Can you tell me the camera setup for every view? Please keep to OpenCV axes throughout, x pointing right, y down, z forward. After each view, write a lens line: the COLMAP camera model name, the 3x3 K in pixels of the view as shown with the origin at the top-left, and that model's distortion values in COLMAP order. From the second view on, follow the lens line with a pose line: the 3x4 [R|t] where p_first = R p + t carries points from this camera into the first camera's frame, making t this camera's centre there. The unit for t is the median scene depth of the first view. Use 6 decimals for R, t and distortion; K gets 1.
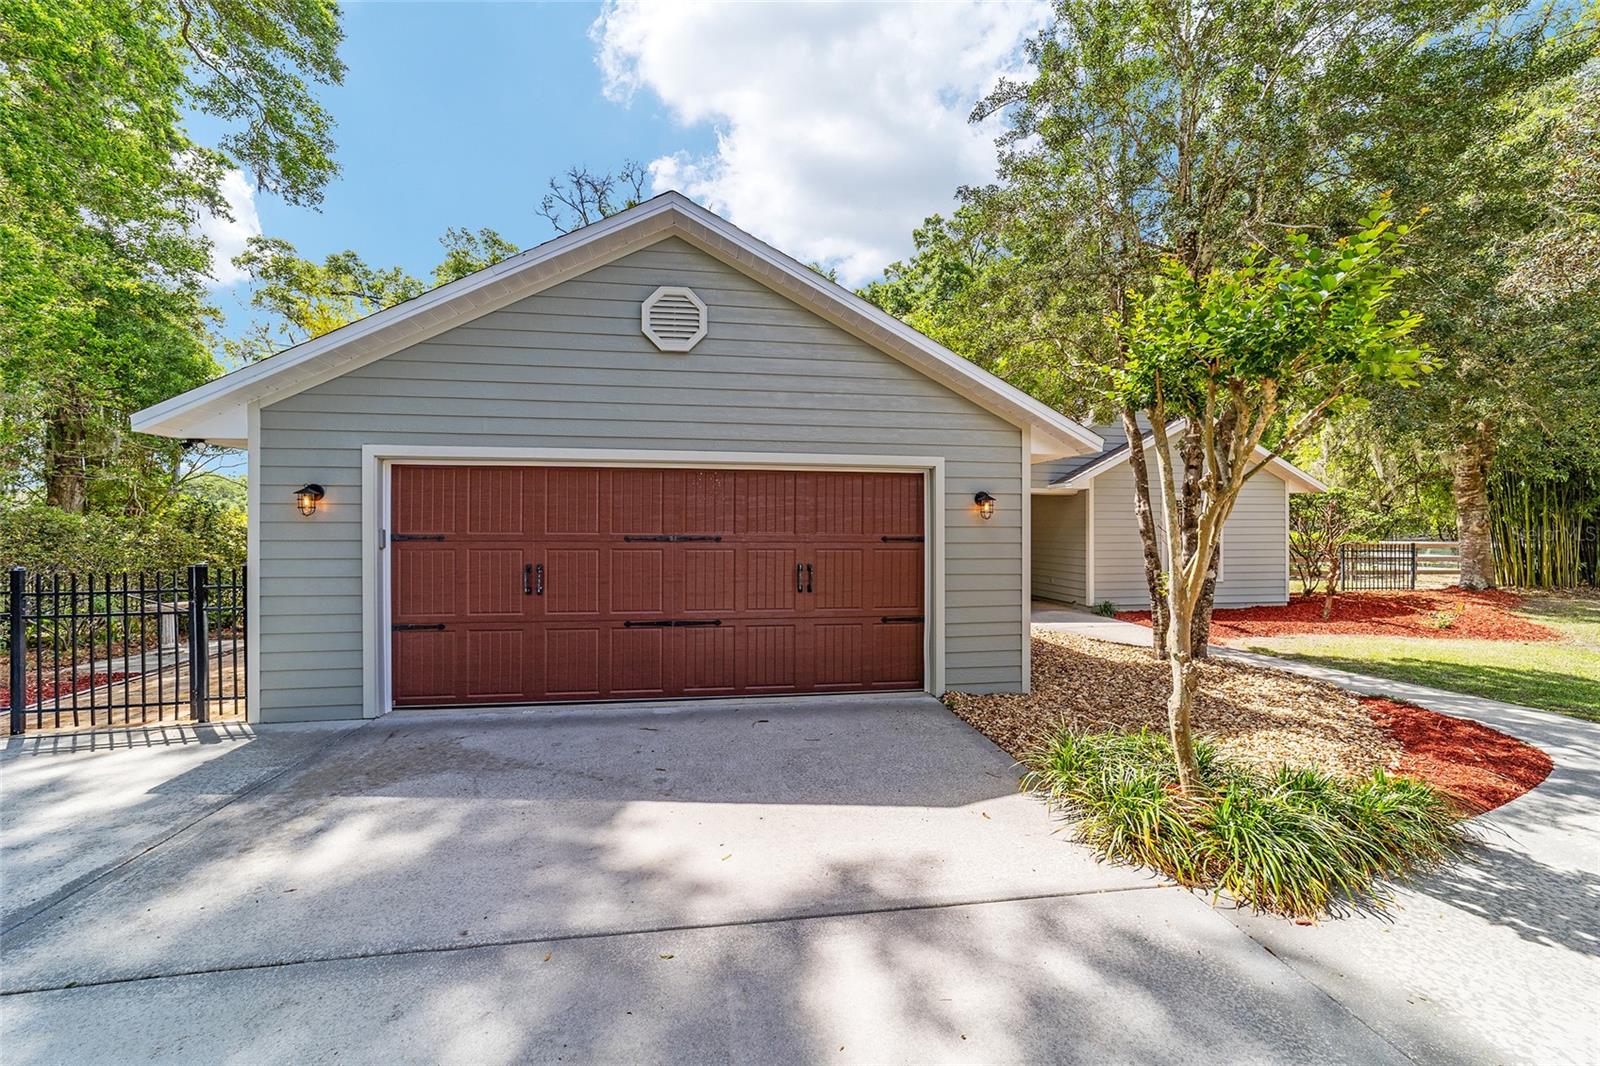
lens RADIAL K [[633.4, 0, 814.0], [0, 633.4, 536.2], [0, 0, 1]] dist [-0.000367, 0.002452]
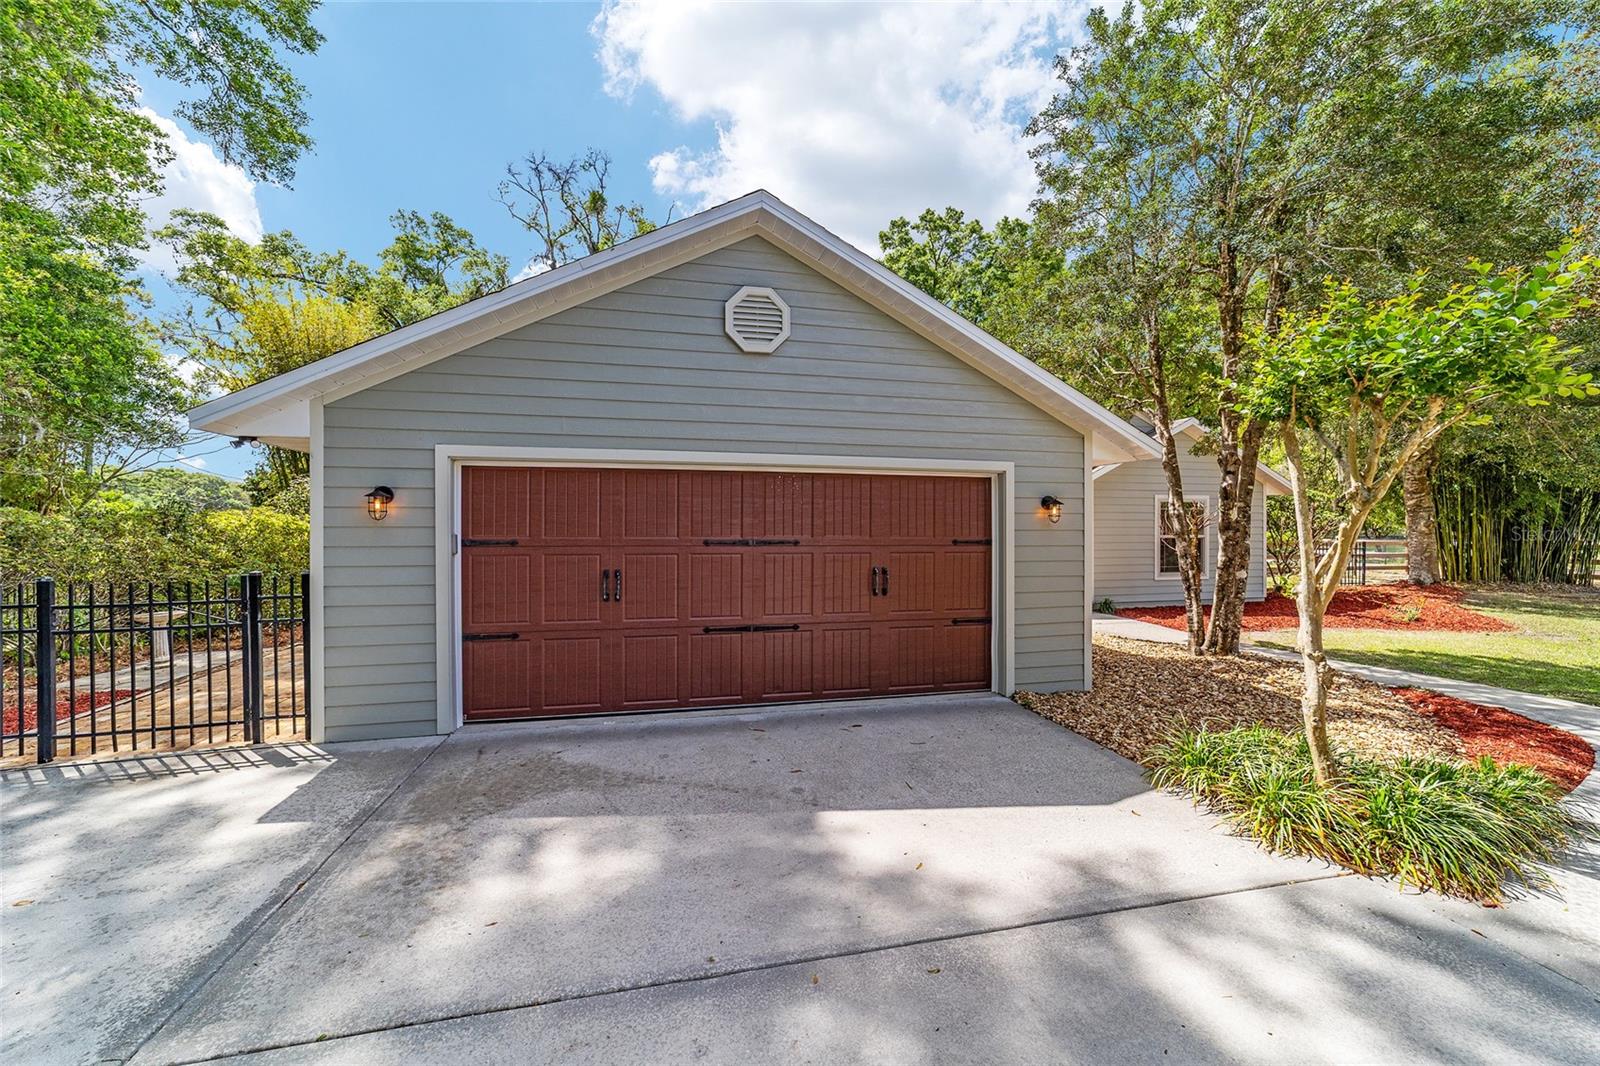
lens RADIAL K [[633.4, 0, 812.8], [0, 633.4, 536.5], [0, 0, 1]] dist [-0.000367, 0.002452]
pose [[0.996347, -0.001980, 0.085378, -0.212519], [0.001669, 0.999992, 0.003721, -0.009270], [-0.085385, -0.003565, 0.996342, 0.009989]]
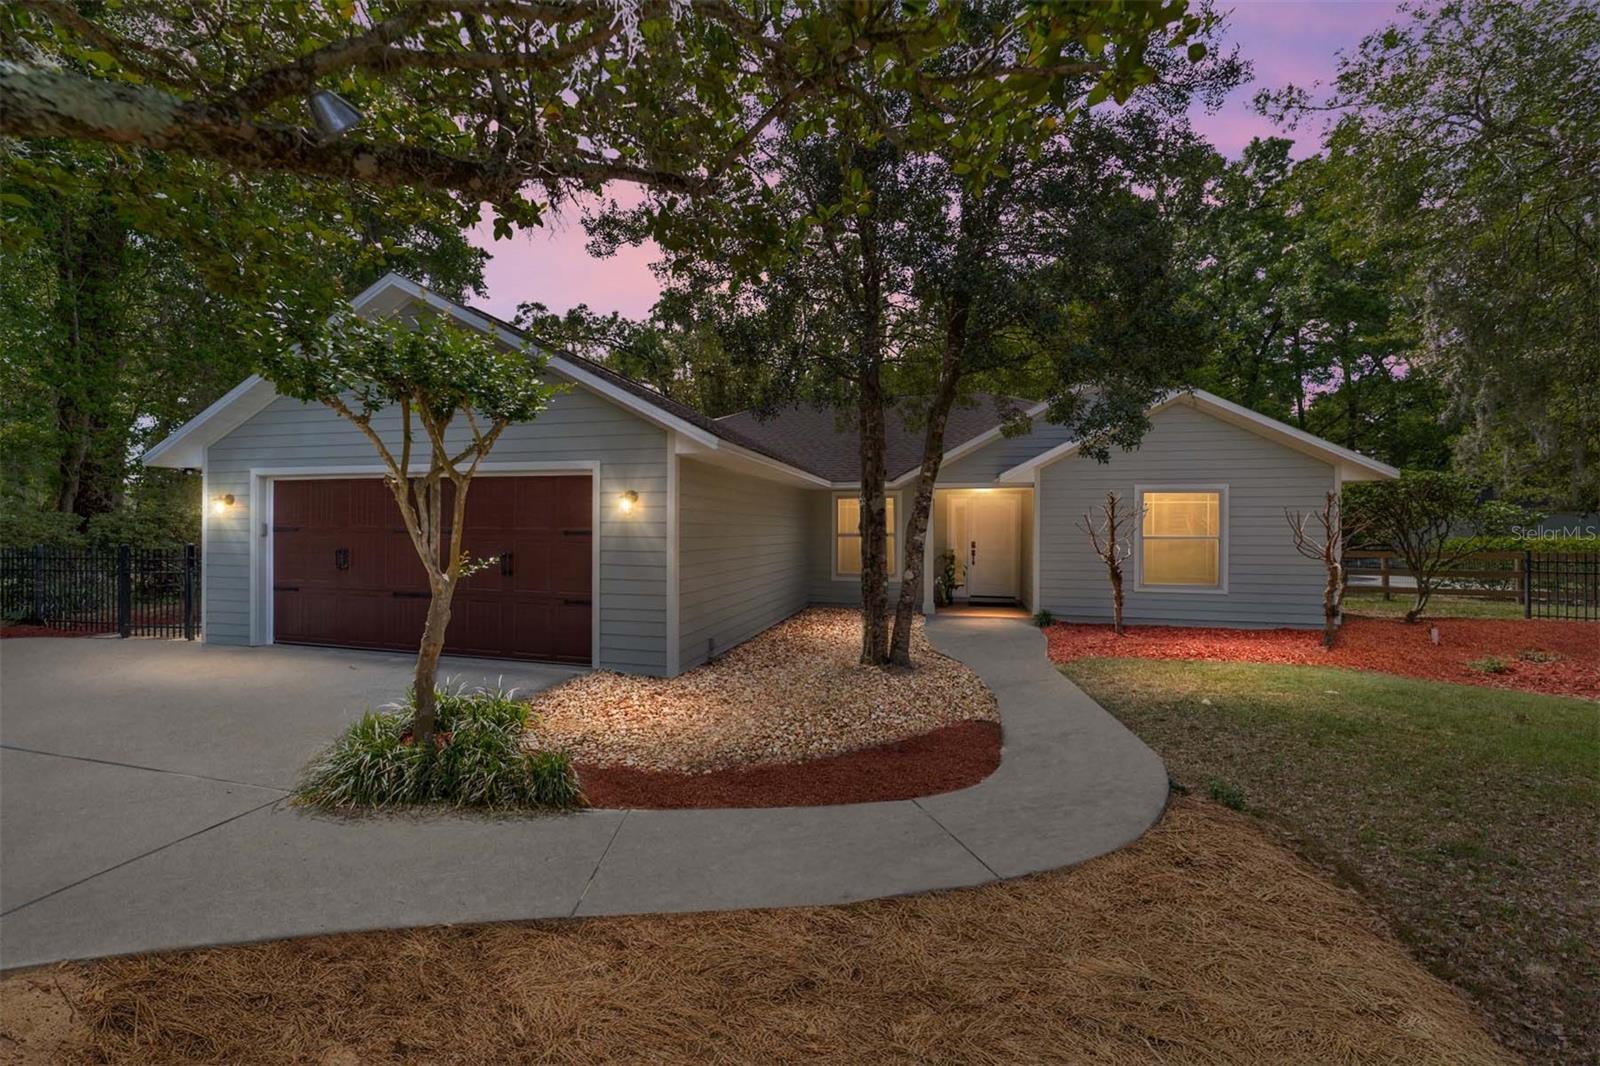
lens RADIAL K [[633.4, 0, 792.6], [0, 633.4, 530.6], [0, 0, 1]] dist [-0.000367, 0.002452]
pose [[0.918510, 0.006620, -0.395343, 1.000242], [-0.008872, 0.999953, -0.003868, 0.001940], [0.395299, 0.007061, 0.918526, 0.103770]]
